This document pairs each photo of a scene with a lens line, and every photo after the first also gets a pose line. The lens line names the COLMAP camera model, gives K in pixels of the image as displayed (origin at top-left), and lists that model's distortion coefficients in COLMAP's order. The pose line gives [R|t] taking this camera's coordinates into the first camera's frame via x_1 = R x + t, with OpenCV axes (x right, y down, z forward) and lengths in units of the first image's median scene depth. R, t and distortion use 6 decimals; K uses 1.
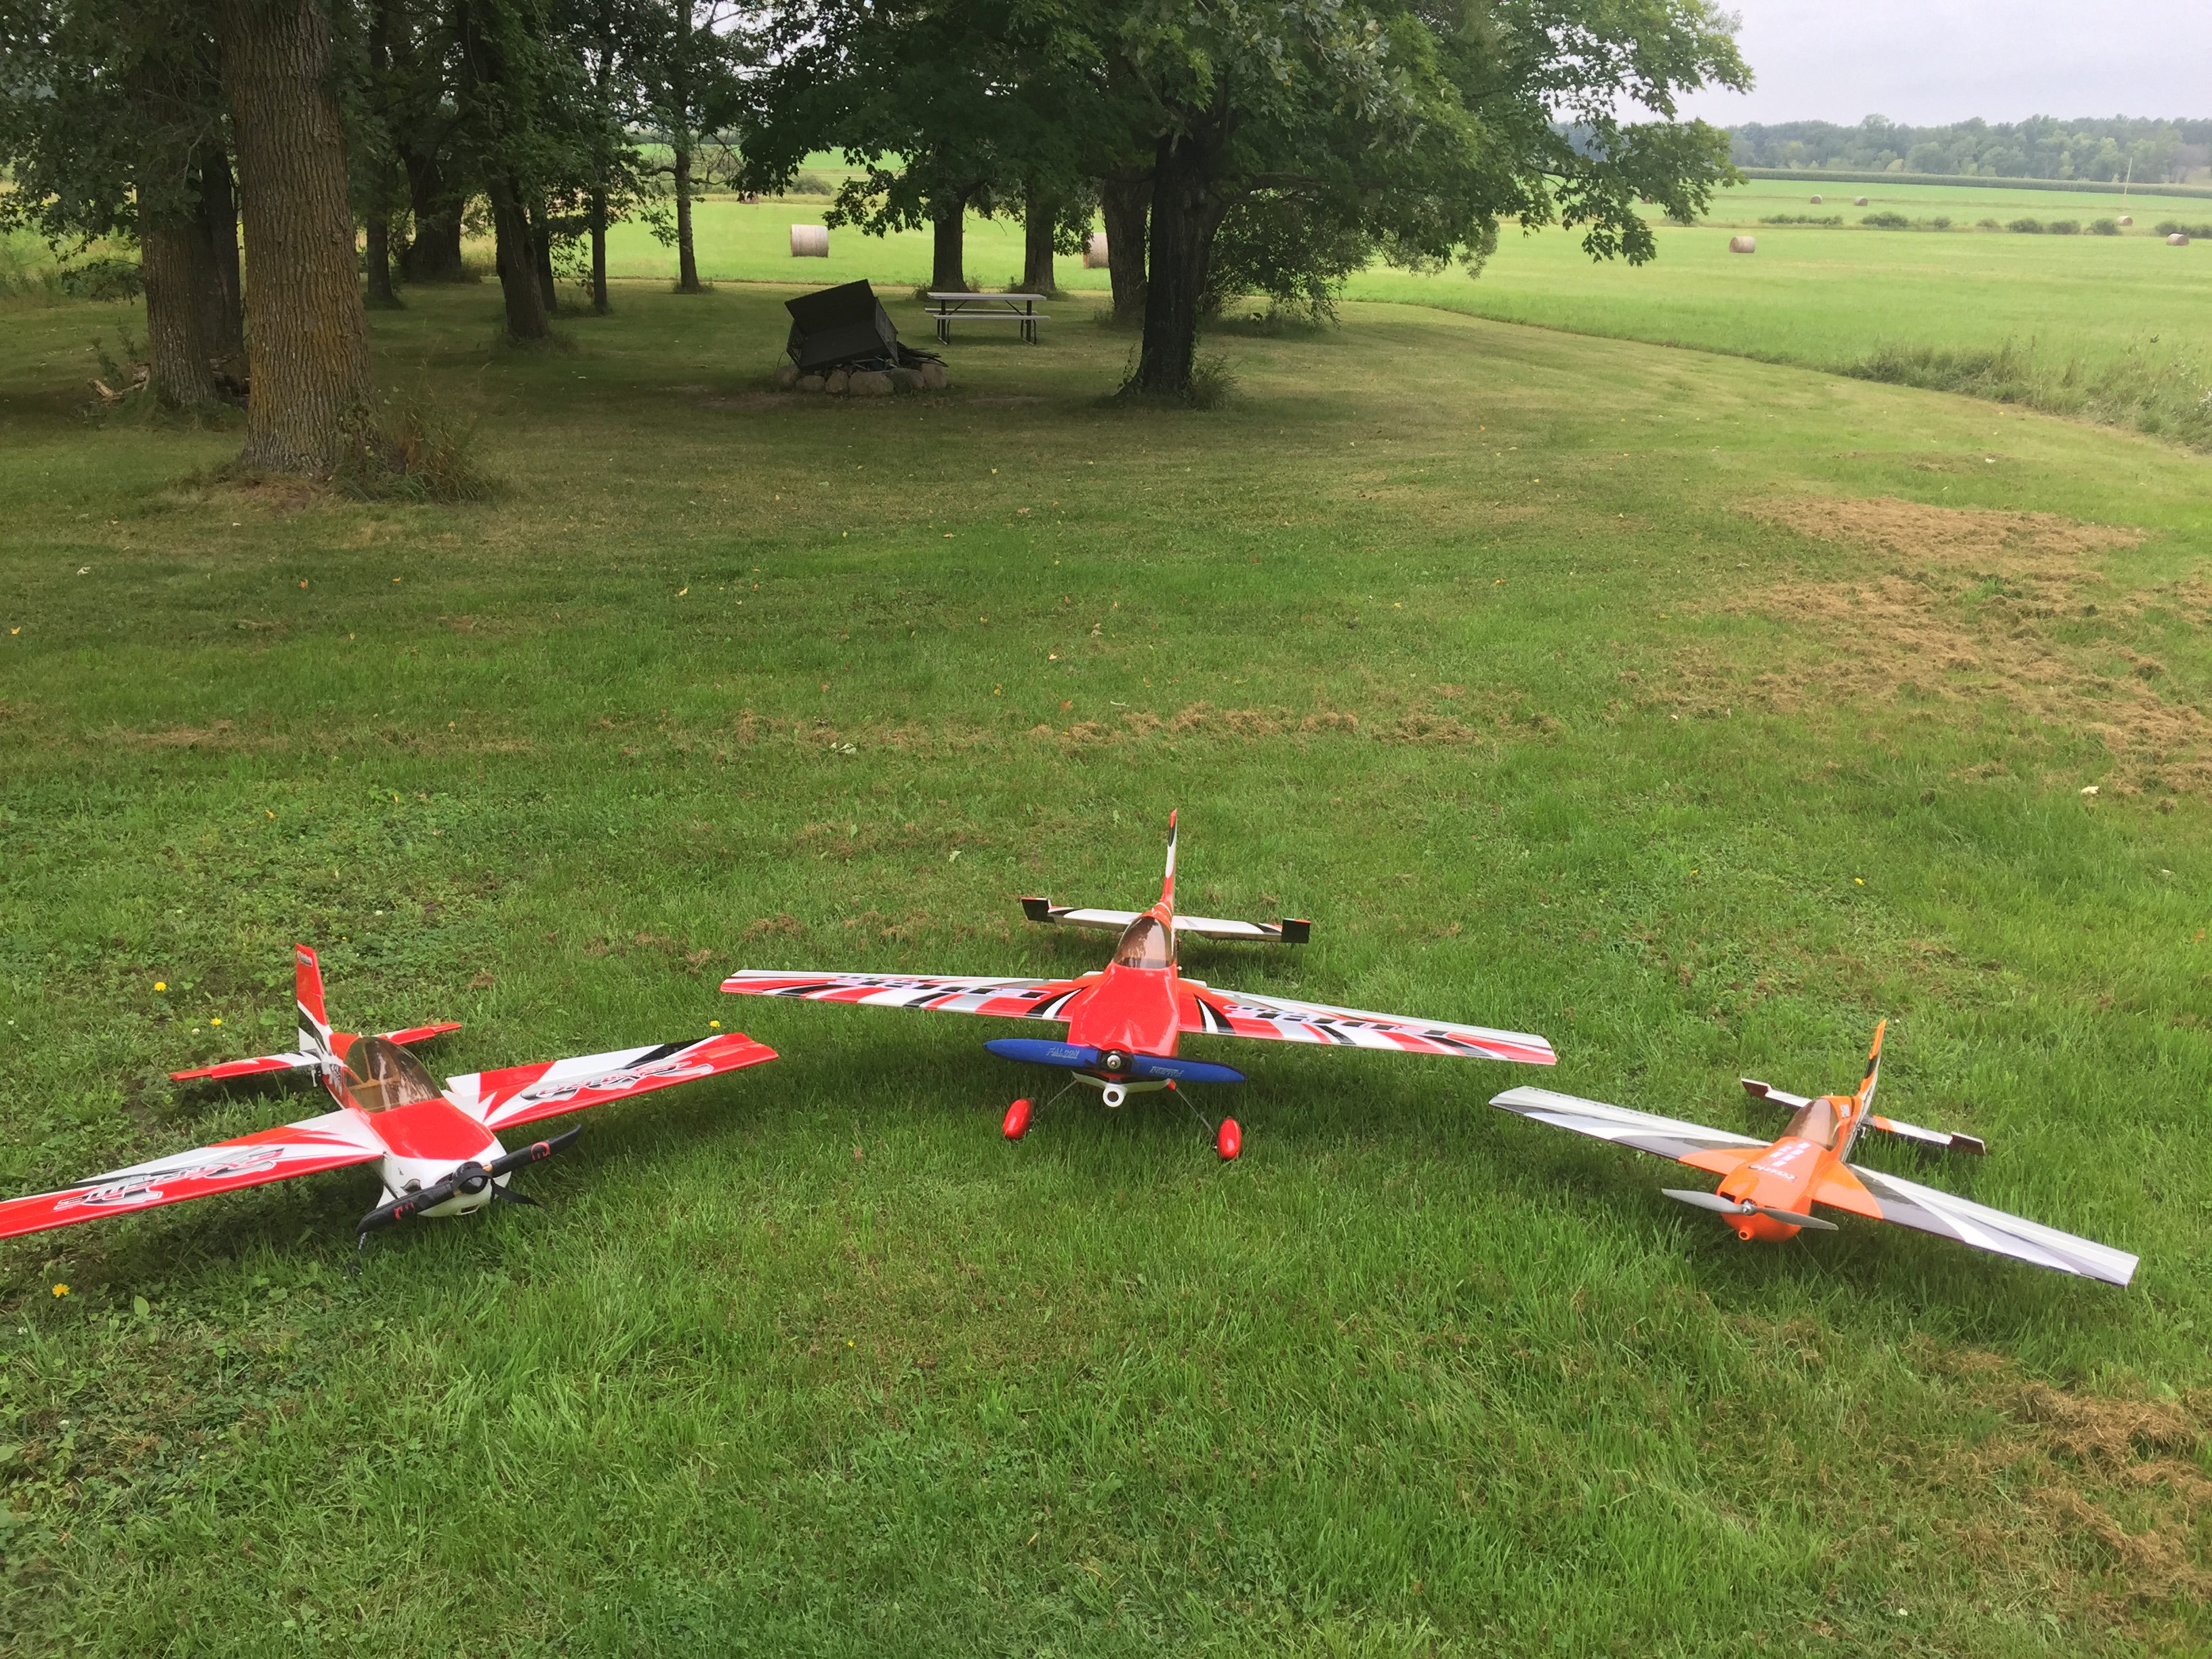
lens RADIAL K [[1865.1, 0, 1106.0], [0, 1865.1, 829.5], [0, 0, 1]] dist [0.084491, -0.120368]
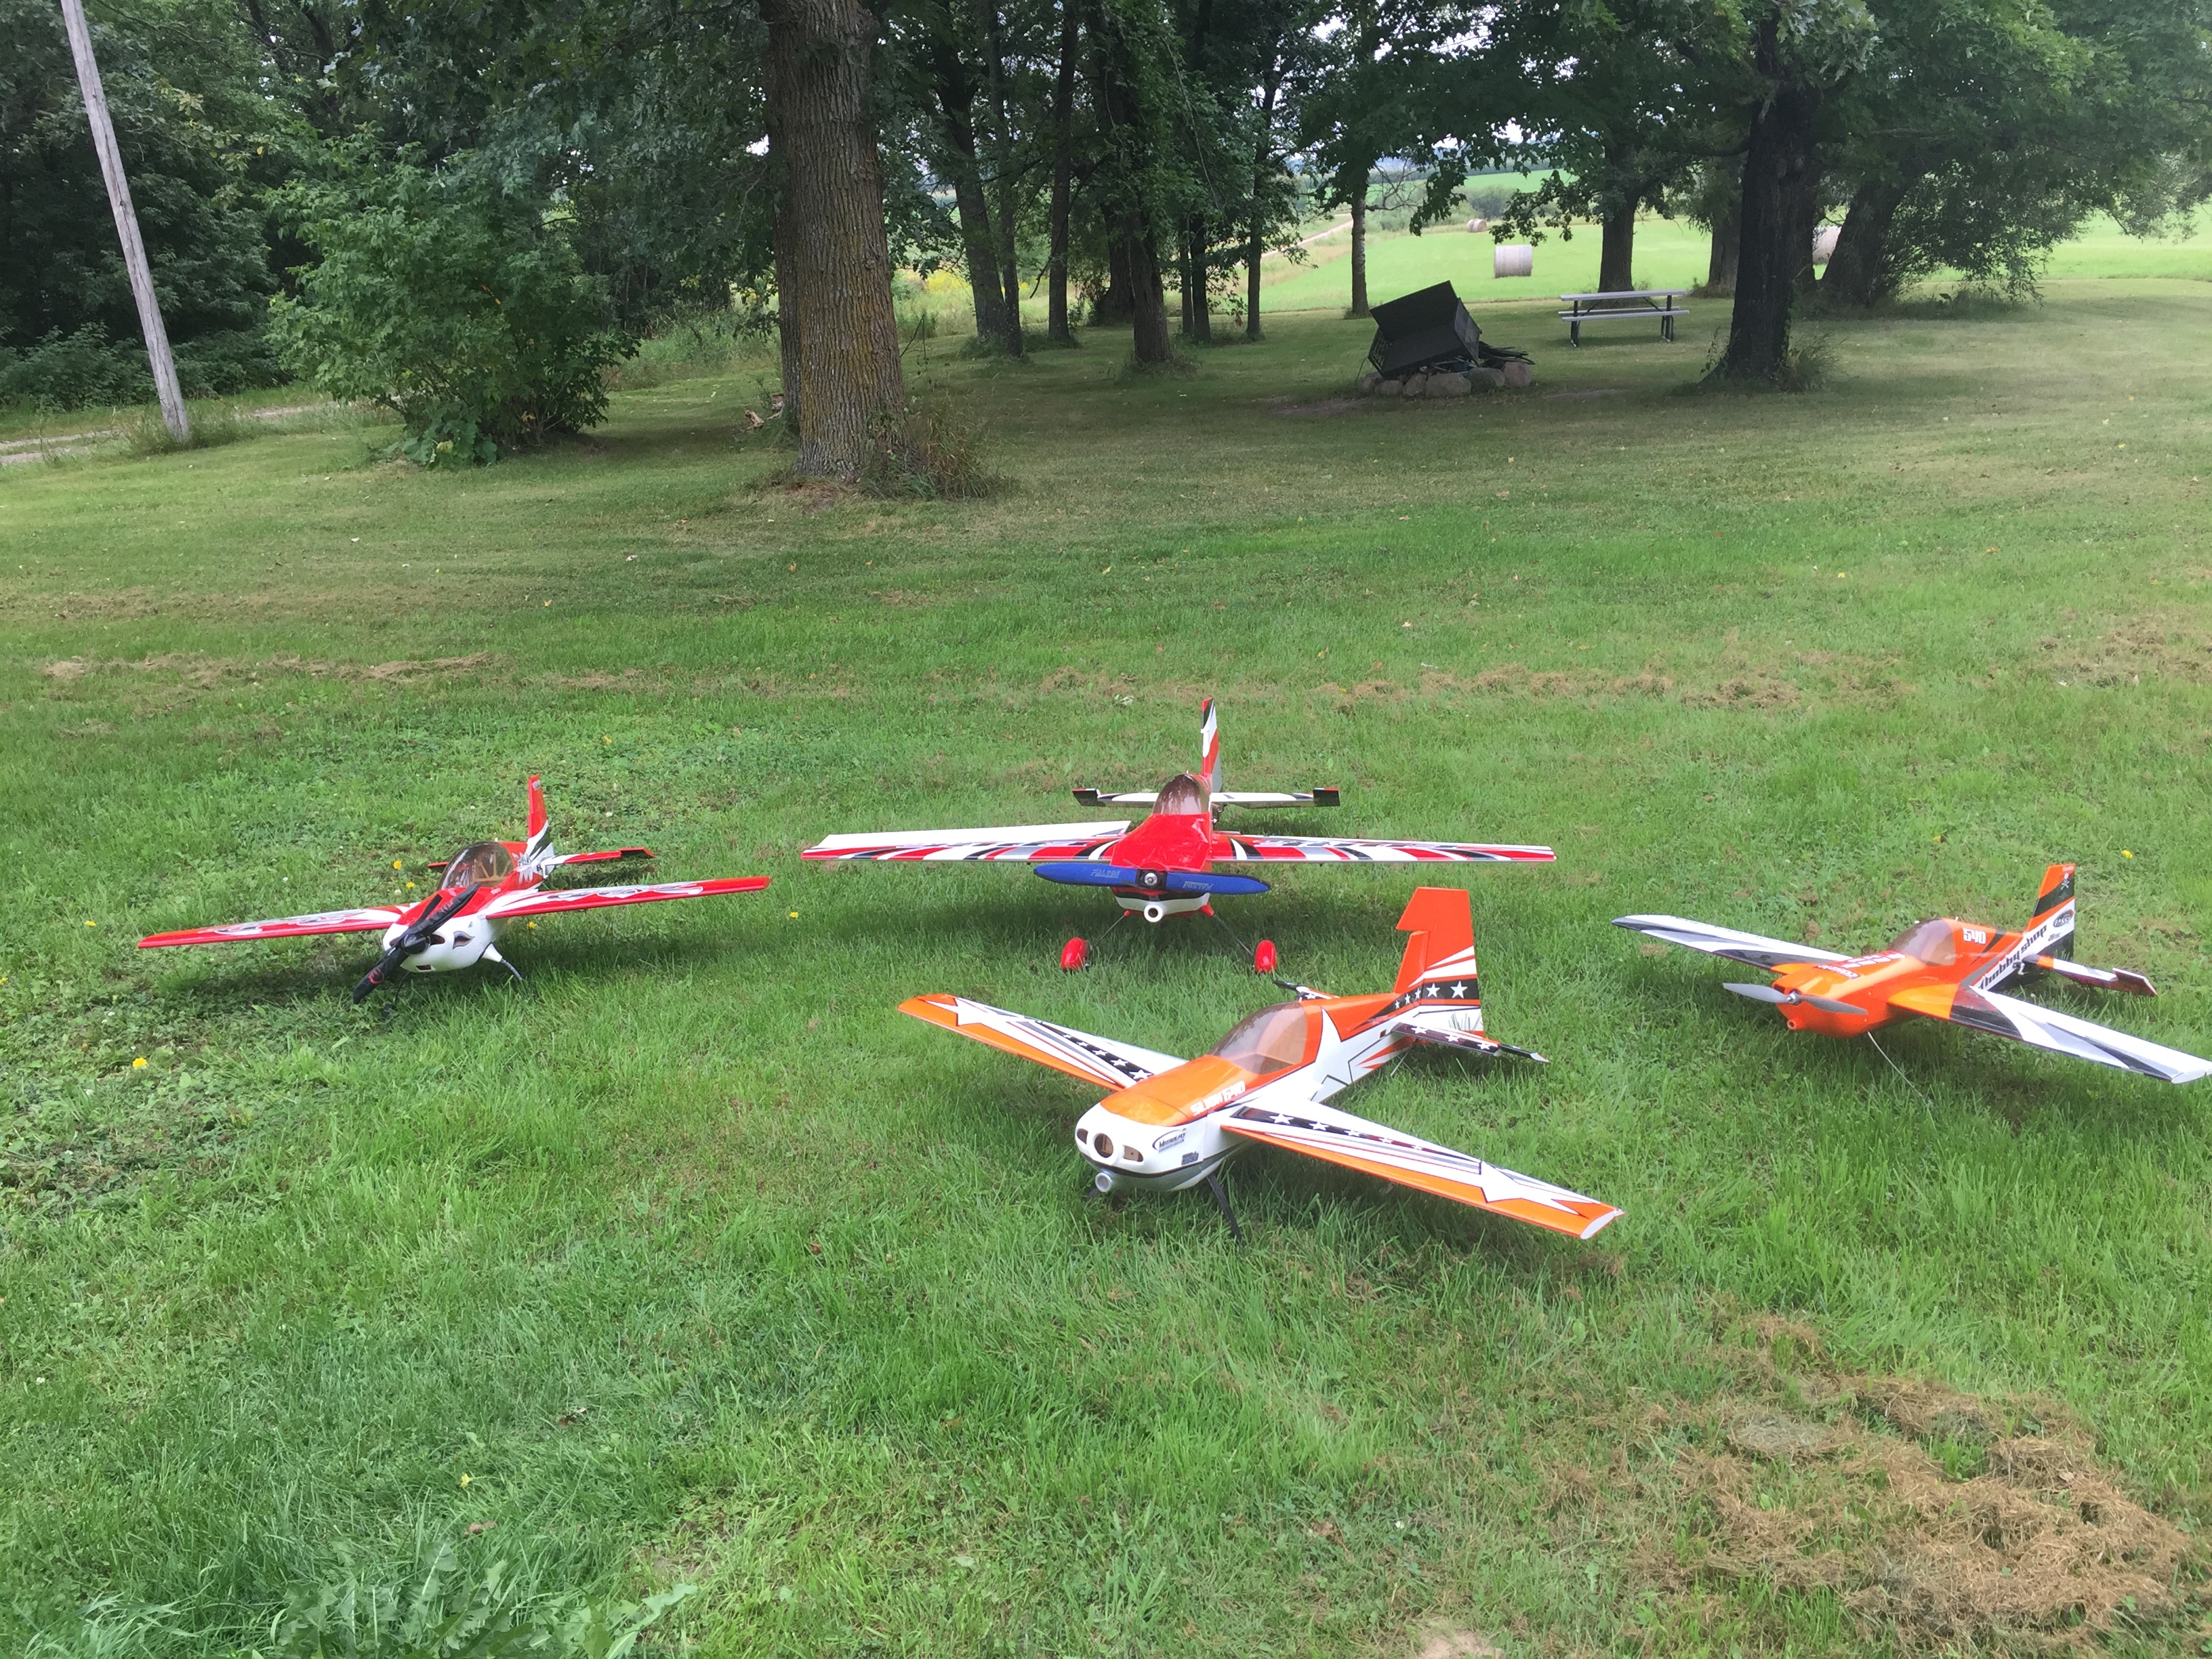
lens RADIAL K [[1861.2, 0, 1107.7], [0, 1861.2, 840.4], [0, 0, 1]] dist [0.085000, -0.122029]
pose [[0.930866, 0.042529, -0.362876, 0.167727], [-0.045645, 0.998958, -0.000011, 0.025245], [0.362497, 0.016573, 0.931837, 0.027545]]
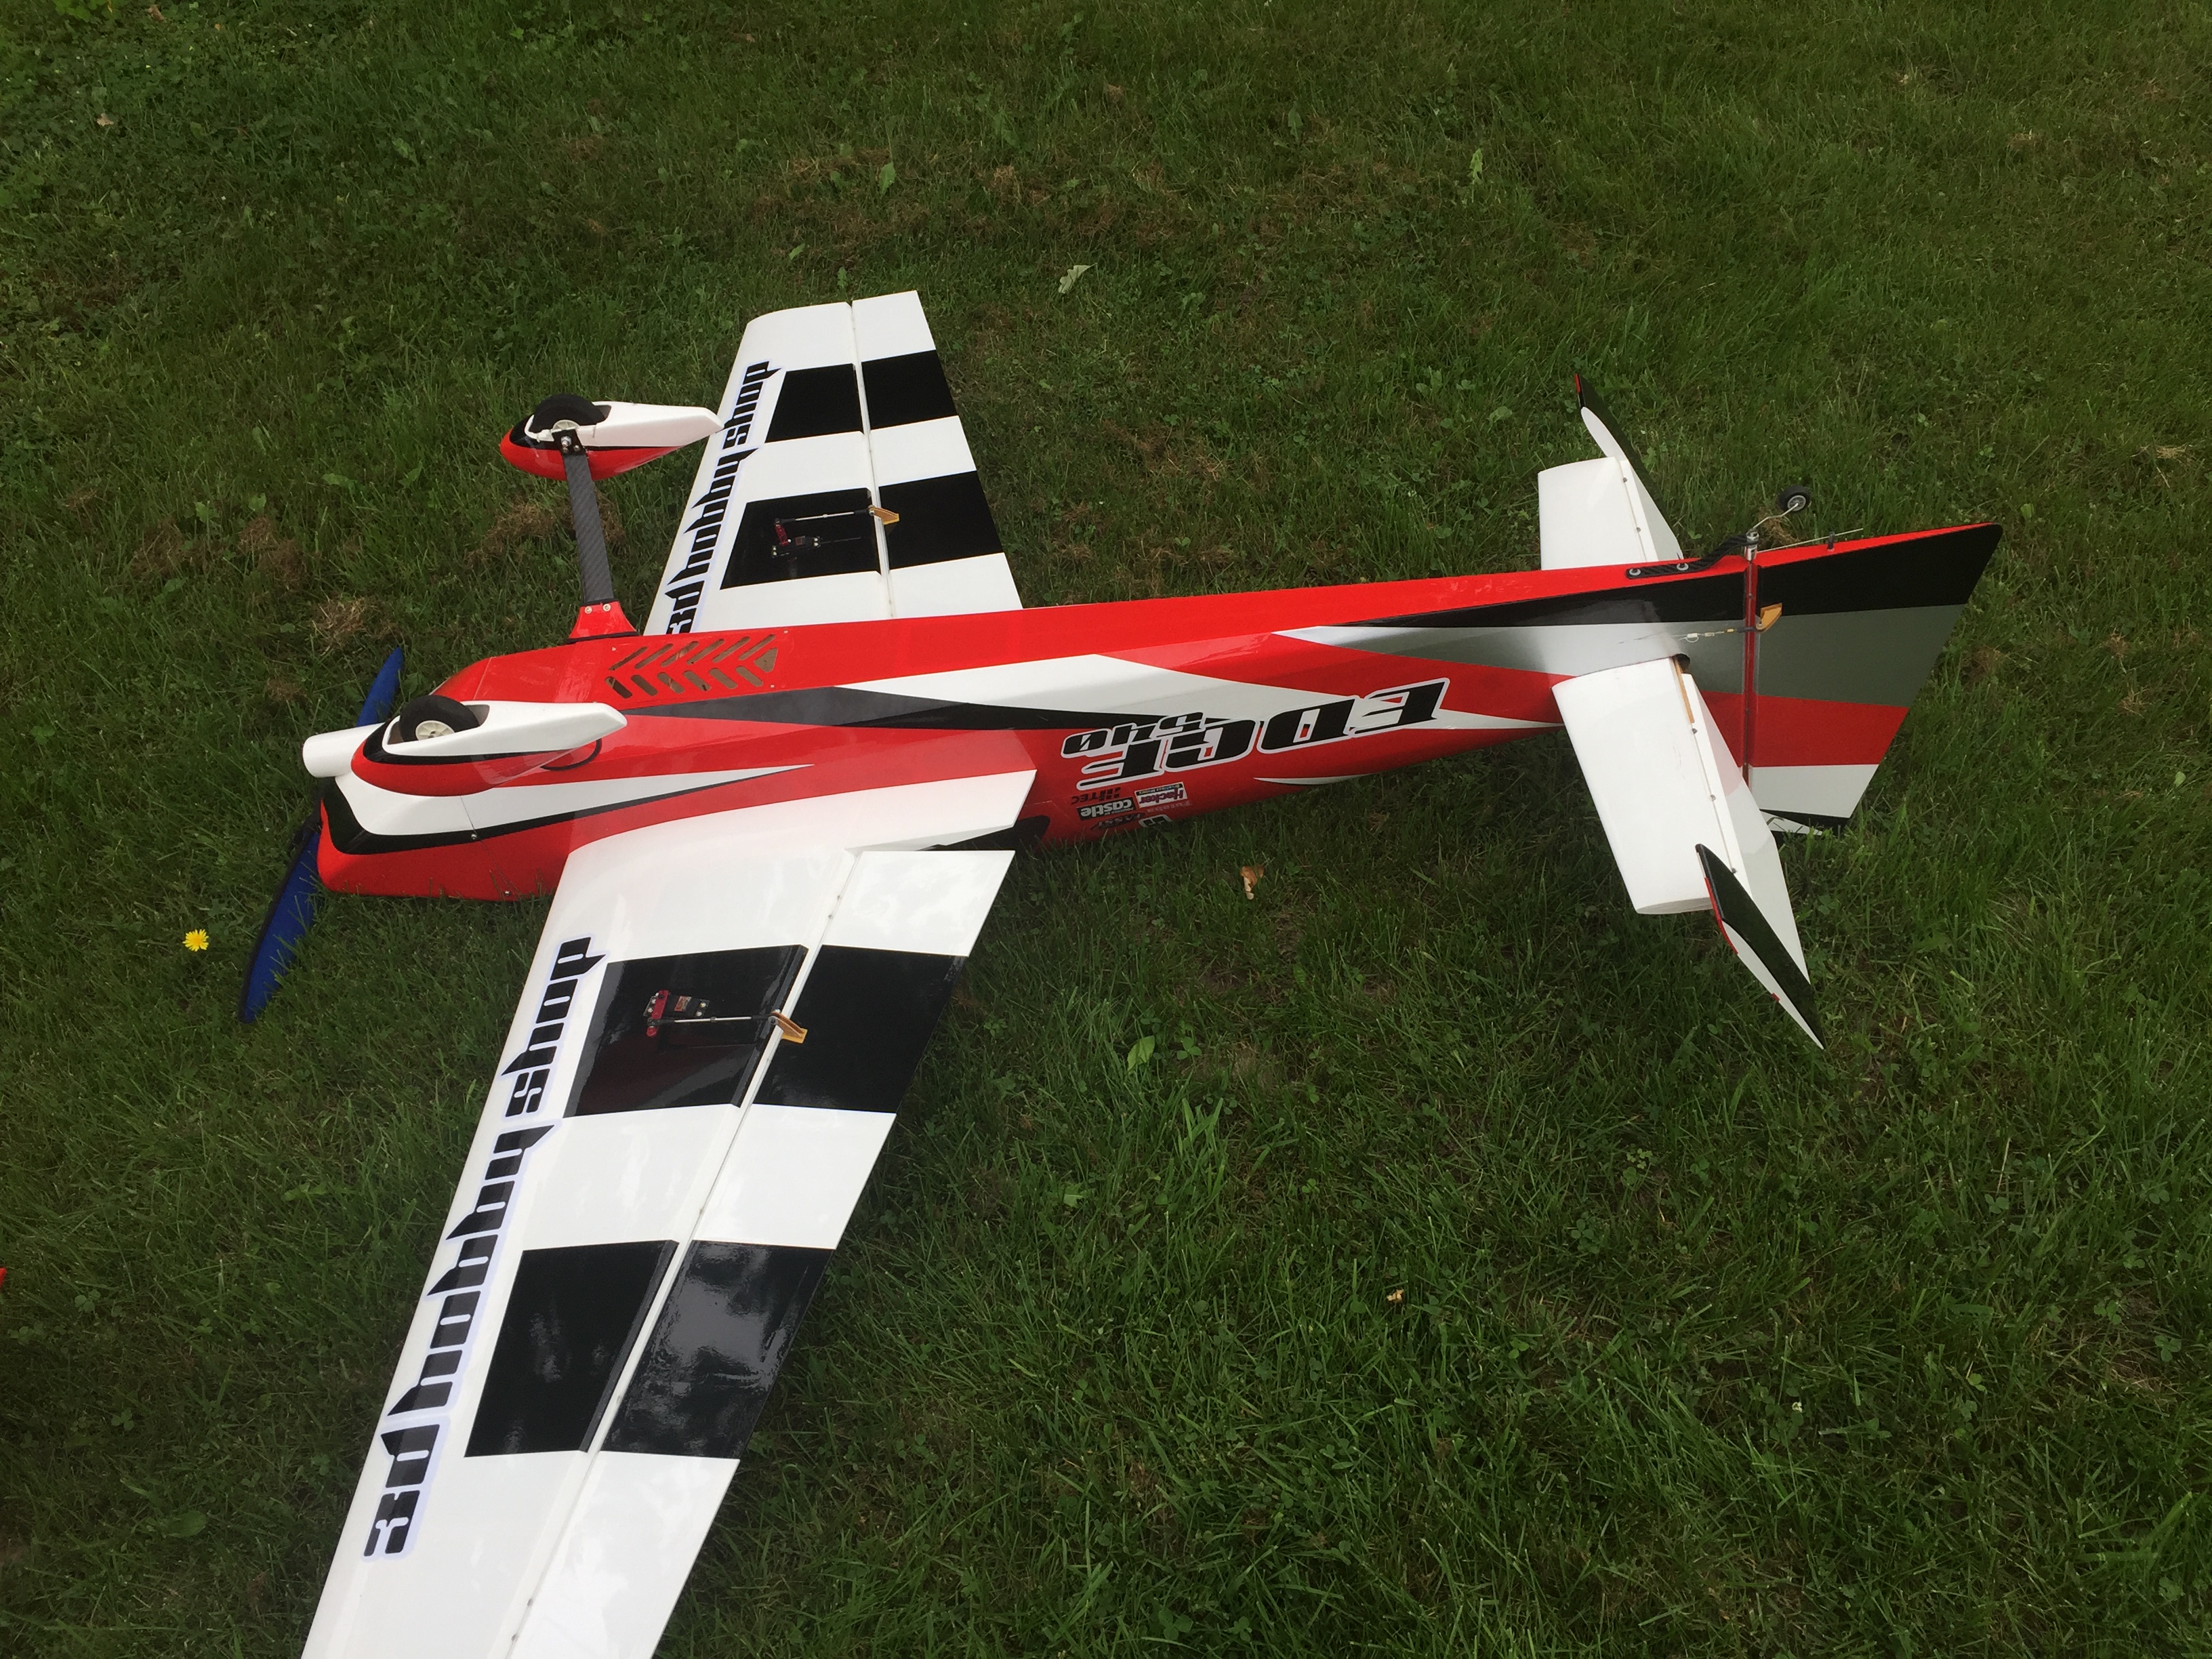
lens RADIAL K [[1861.2, 0, 1107.7], [0, 1861.2, 840.4], [0, 0, 1]] dist [0.085000, -0.122029]
pose [[0.963480, 0.155956, -0.217679, 0.028359], [-0.029604, 0.869954, 0.492244, -0.055740], [0.266139, -0.467823, 0.842800, 0.348377]]
